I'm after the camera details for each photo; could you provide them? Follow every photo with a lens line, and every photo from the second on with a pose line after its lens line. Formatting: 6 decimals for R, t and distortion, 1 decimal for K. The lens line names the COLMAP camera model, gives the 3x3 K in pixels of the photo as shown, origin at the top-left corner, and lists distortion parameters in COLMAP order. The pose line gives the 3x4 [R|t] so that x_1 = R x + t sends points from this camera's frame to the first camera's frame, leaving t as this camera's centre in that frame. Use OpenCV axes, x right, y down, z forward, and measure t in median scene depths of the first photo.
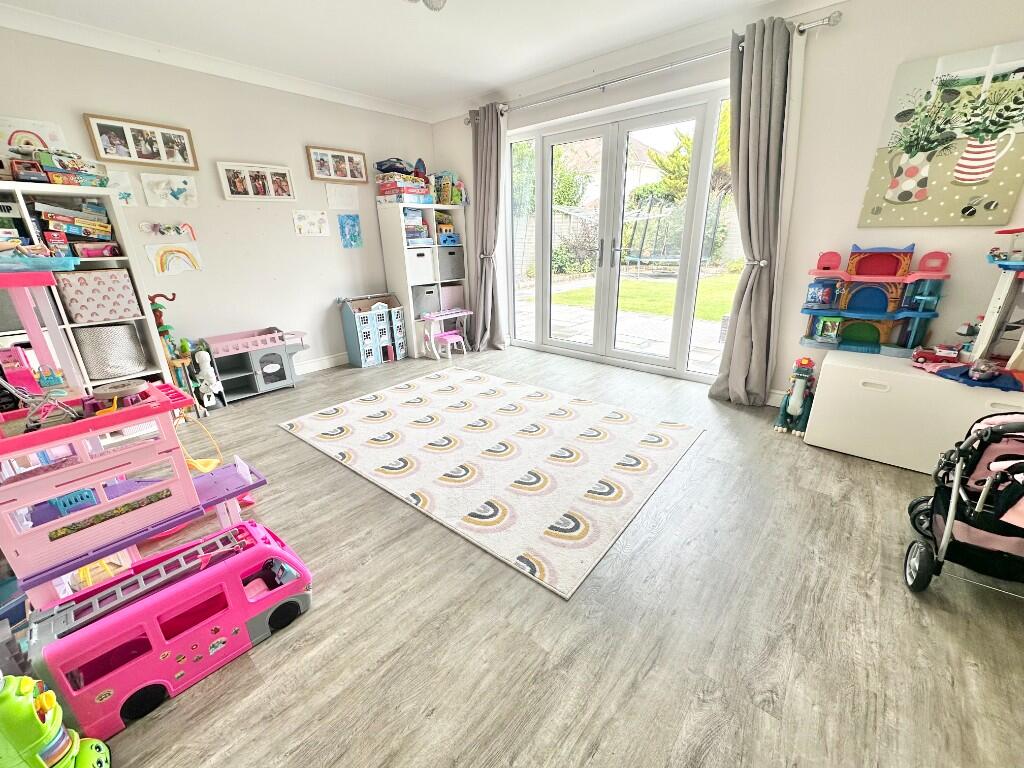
lens RADIAL K [[408.9, 0, 516.2], [0, 408.9, 383.4], [0, 0, 1]] dist [-0.004190, 0.000594]
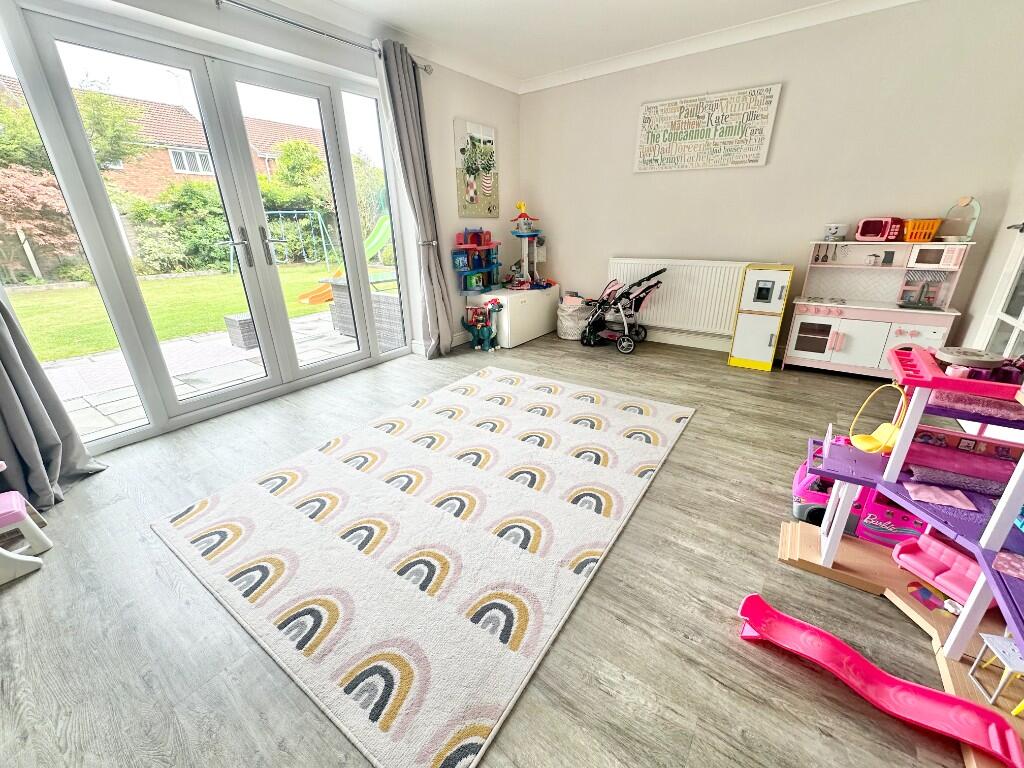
lens RADIAL K [[408.9, 0, 513.0], [0, 408.9, 380.1], [0, 0, 1]] dist [-0.004190, 0.000594]
pose [[-0.078407, -0.337285, 0.938132, -0.932343], [0.360124, 0.867903, 0.342134, -0.319549], [-0.929604, 0.364669, 0.053415, 1.010411]]
